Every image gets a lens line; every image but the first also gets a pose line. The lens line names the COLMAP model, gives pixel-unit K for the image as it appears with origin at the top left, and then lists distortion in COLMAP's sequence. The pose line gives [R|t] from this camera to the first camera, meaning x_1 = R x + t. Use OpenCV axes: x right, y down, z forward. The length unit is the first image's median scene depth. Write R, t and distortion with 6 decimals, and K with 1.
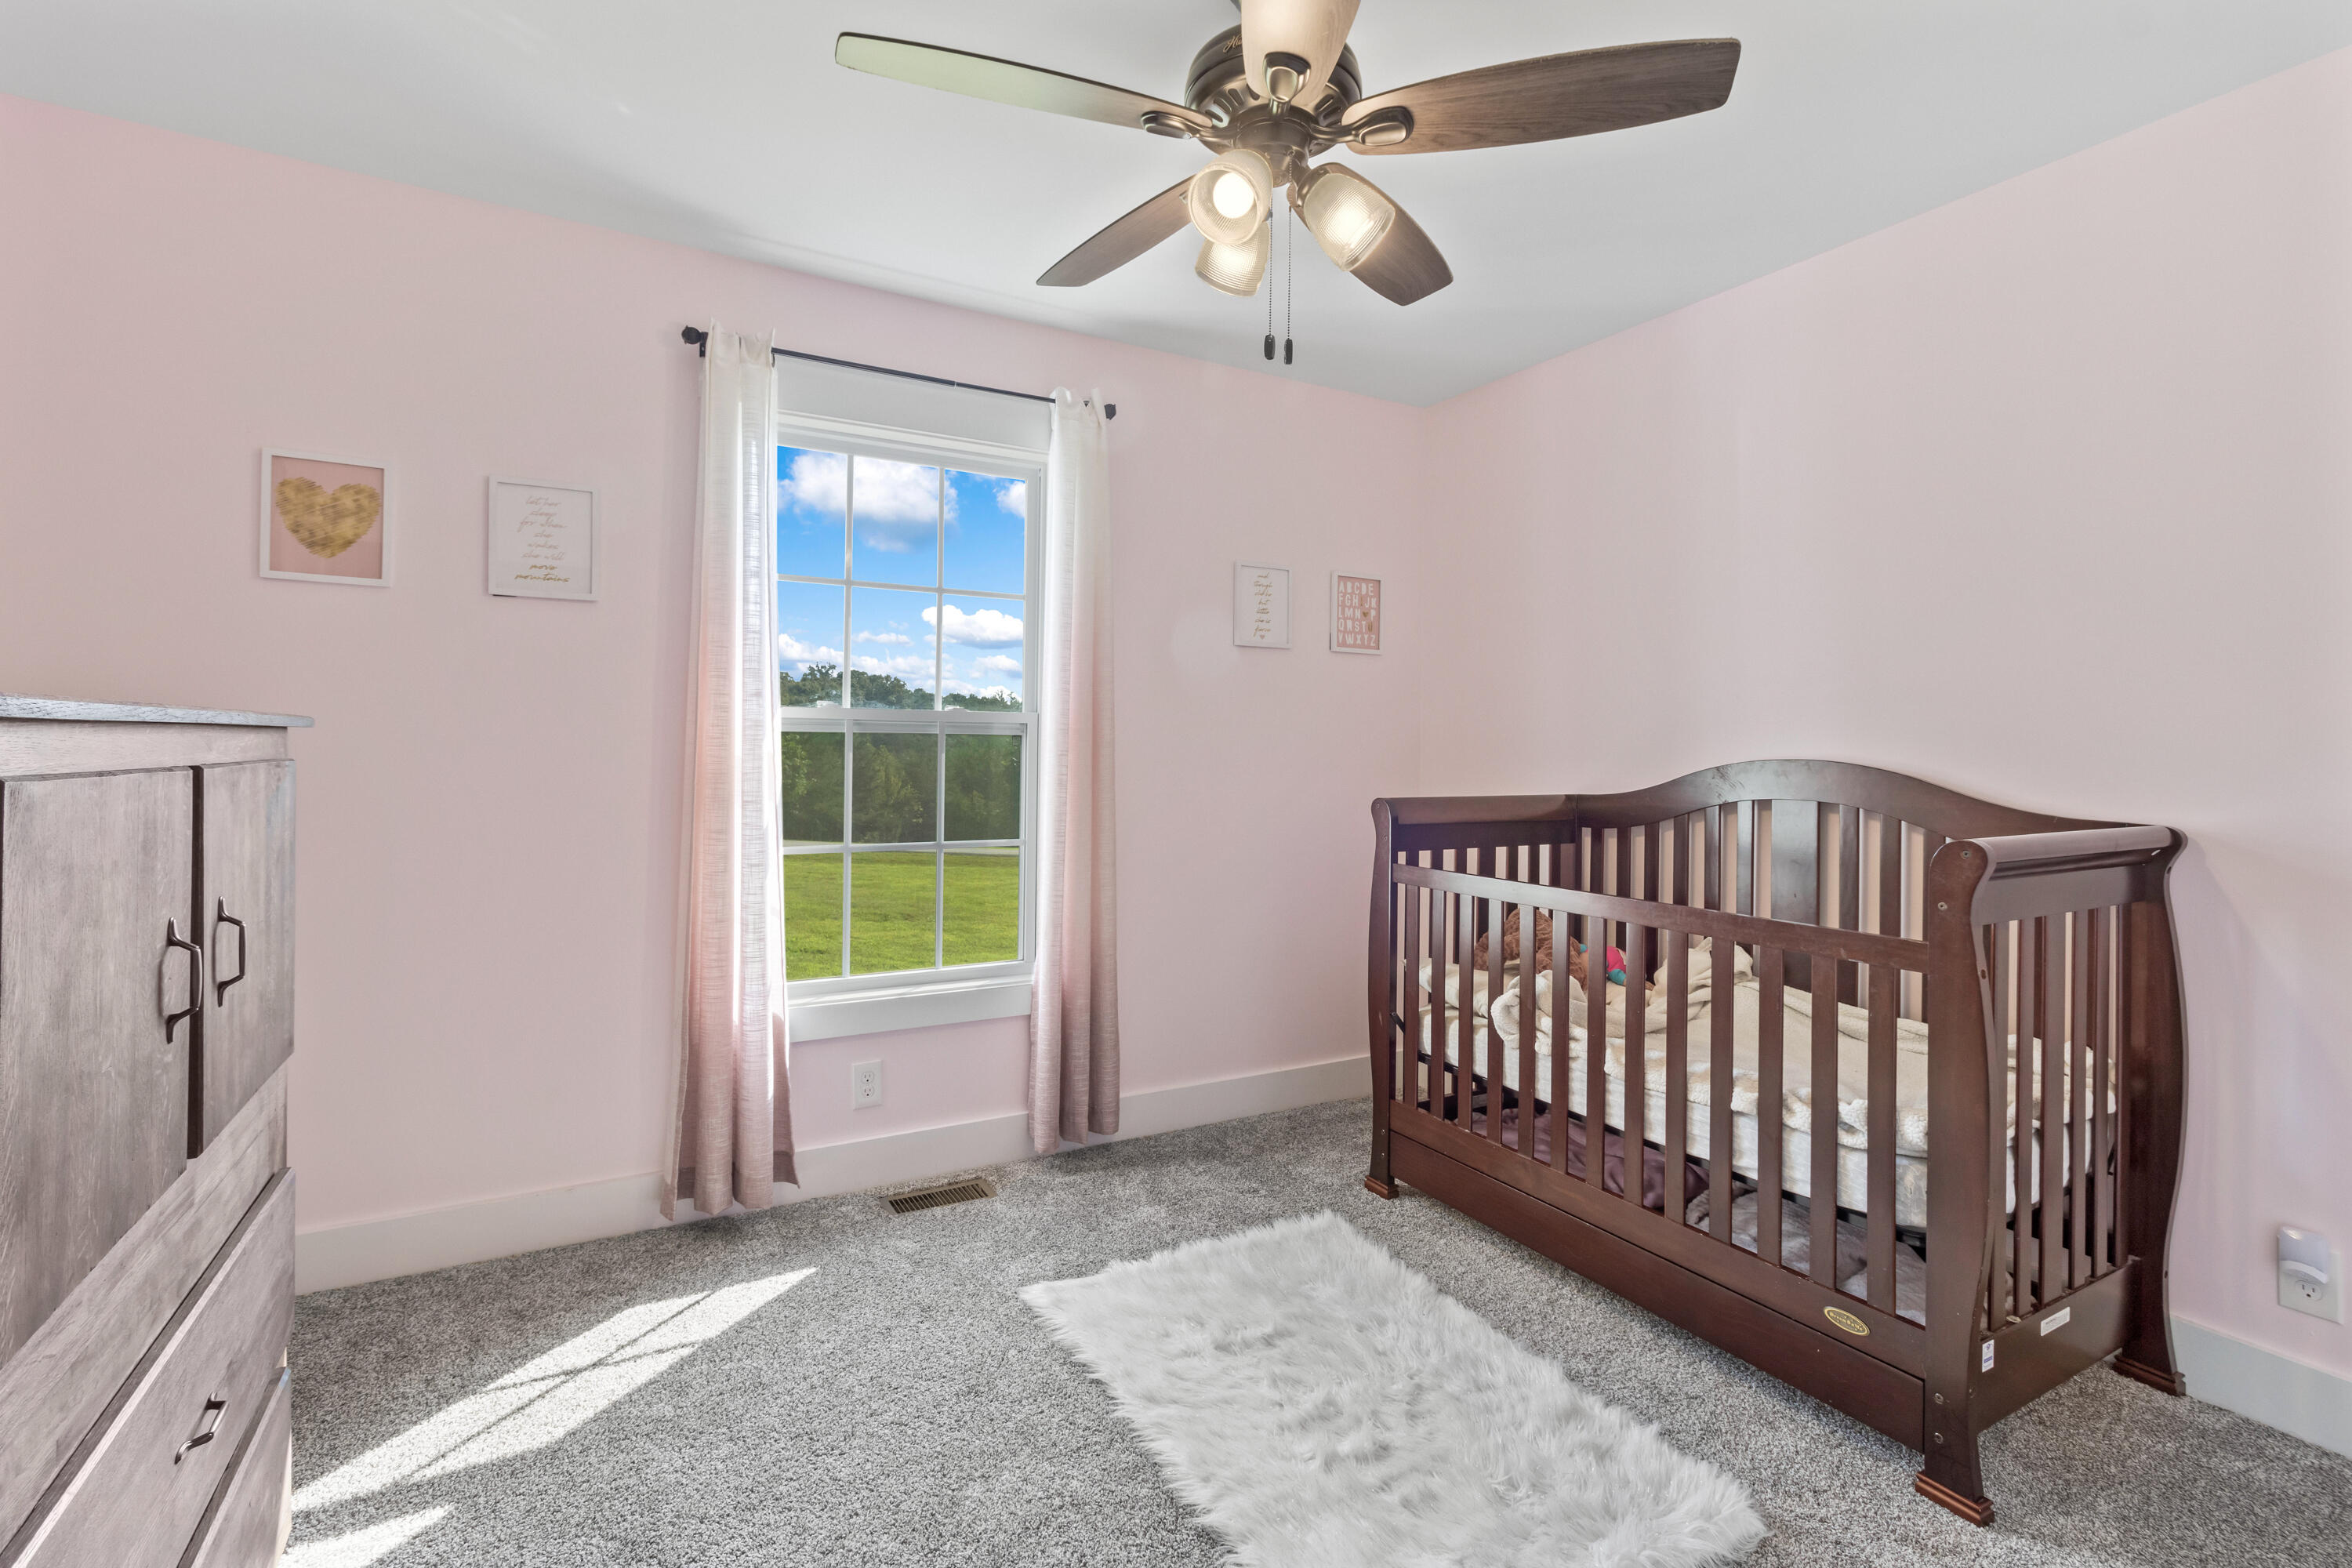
lens RADIAL K [[1074.7, 0, 1169.1], [0, 1074.7, 742.1], [0, 0, 1]] dist [-0.001613, -0.000398]
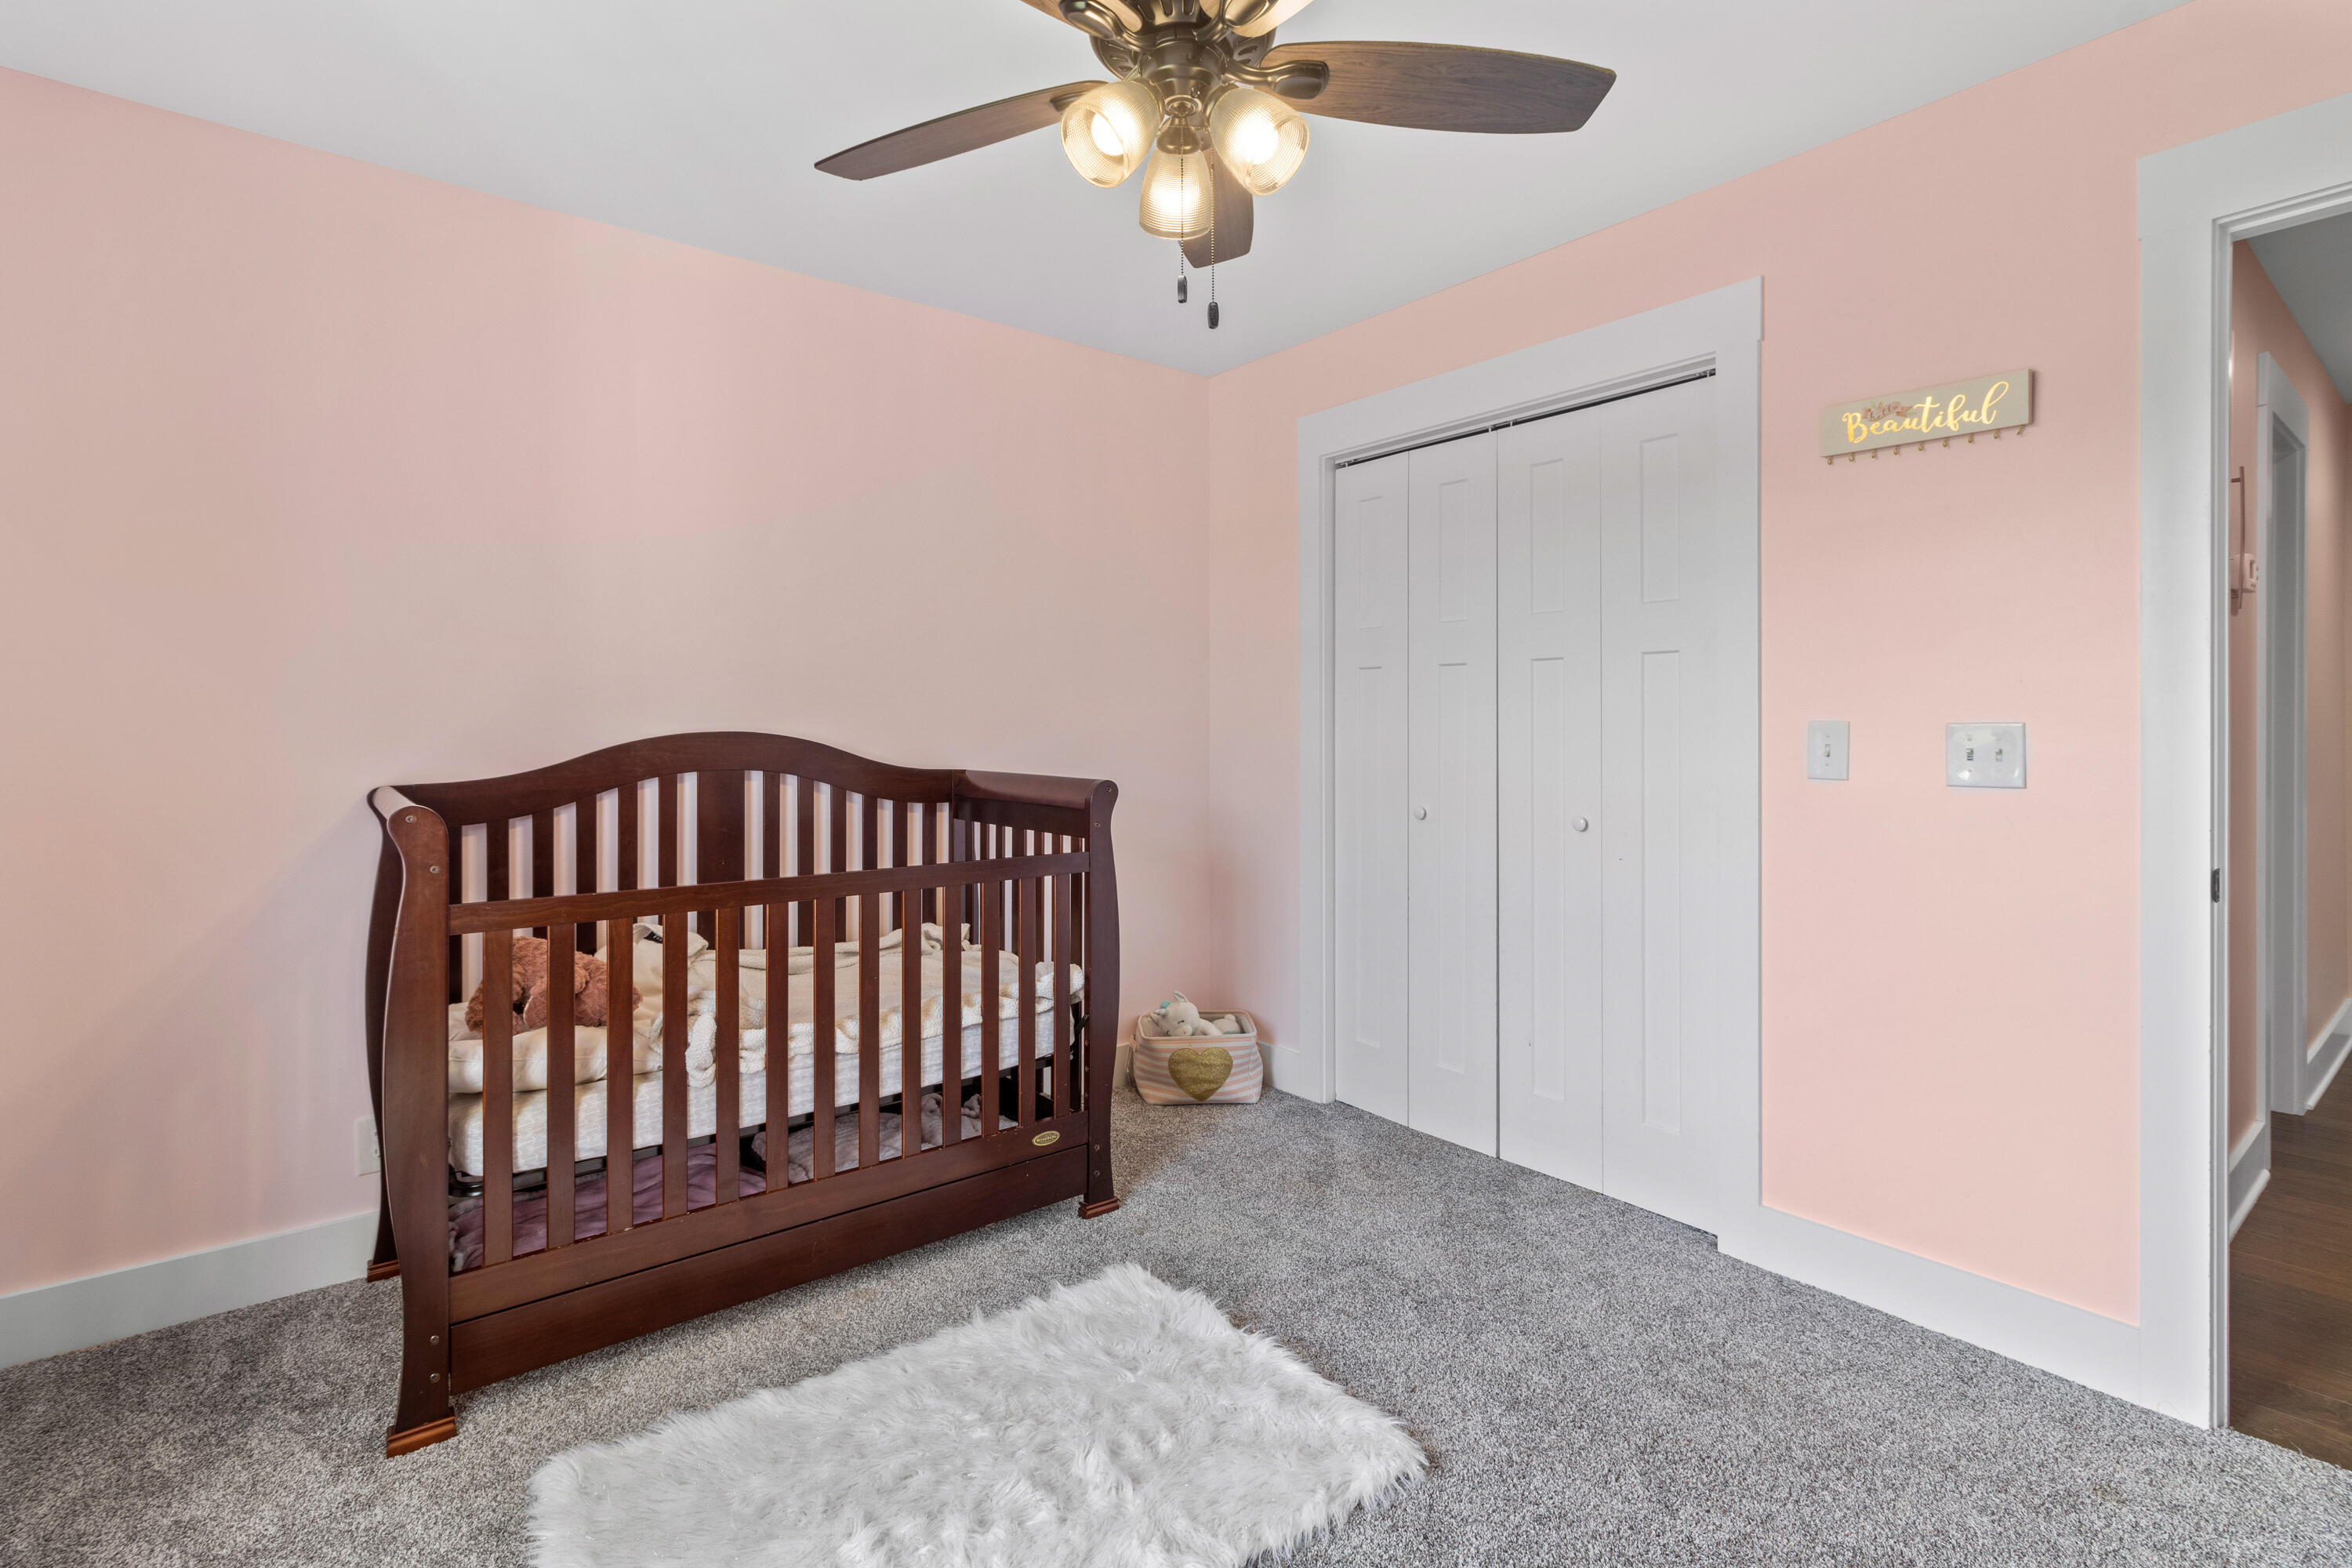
lens RADIAL K [[1074.7, 0, 1169.1], [0, 1074.7, 742.1], [0, 0, 1]] dist [-0.001613, -0.000398]
pose [[-0.156606, -0.043333, 0.986710, -0.575913], [-0.019190, 0.998982, 0.040827, -0.021163], [-0.987475, -0.012541, -0.157278, 0.833810]]
